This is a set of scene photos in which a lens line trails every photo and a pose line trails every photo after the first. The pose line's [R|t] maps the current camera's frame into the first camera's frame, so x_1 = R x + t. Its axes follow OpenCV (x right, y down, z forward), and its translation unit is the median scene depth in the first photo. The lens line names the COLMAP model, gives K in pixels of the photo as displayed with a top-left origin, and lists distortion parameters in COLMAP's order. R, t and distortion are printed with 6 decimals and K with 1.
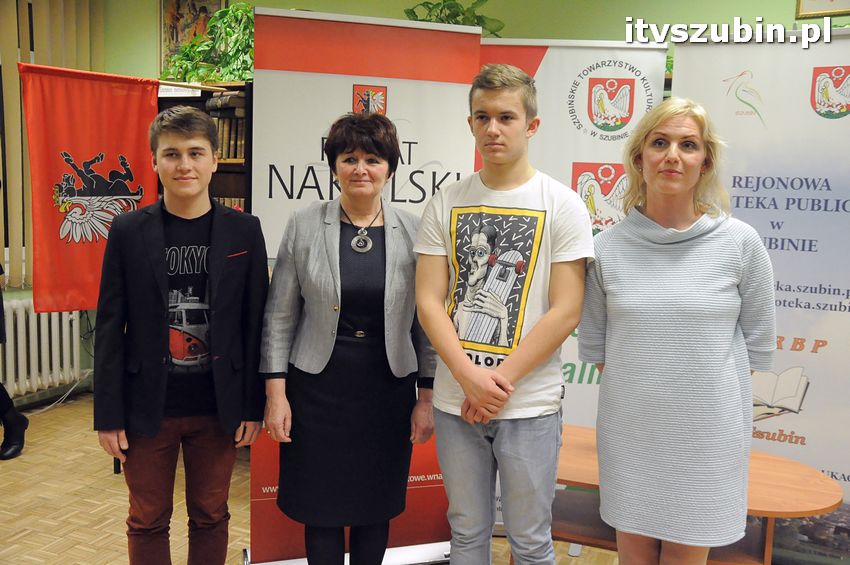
lens RADIAL K [[796.5, 0, 436.5], [0, 796.5, 270.1], [0, 0, 1]] dist [0.010783, 0.000000]
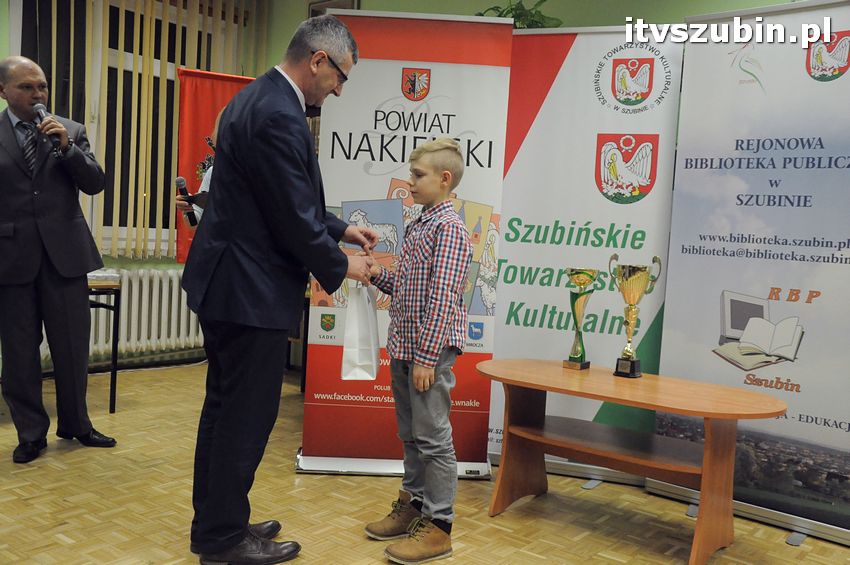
lens RADIAL K [[810.4, 0, 430.9], [0, 810.4, 262.6], [0, 0, 1]] dist [0.033172, 0.000000]
pose [[0.963410, 0.030176, -0.266328, 0.275329], [-0.048945, 0.996741, -0.064116, 0.141875], [0.263525, 0.074805, 0.961748, -0.165142]]
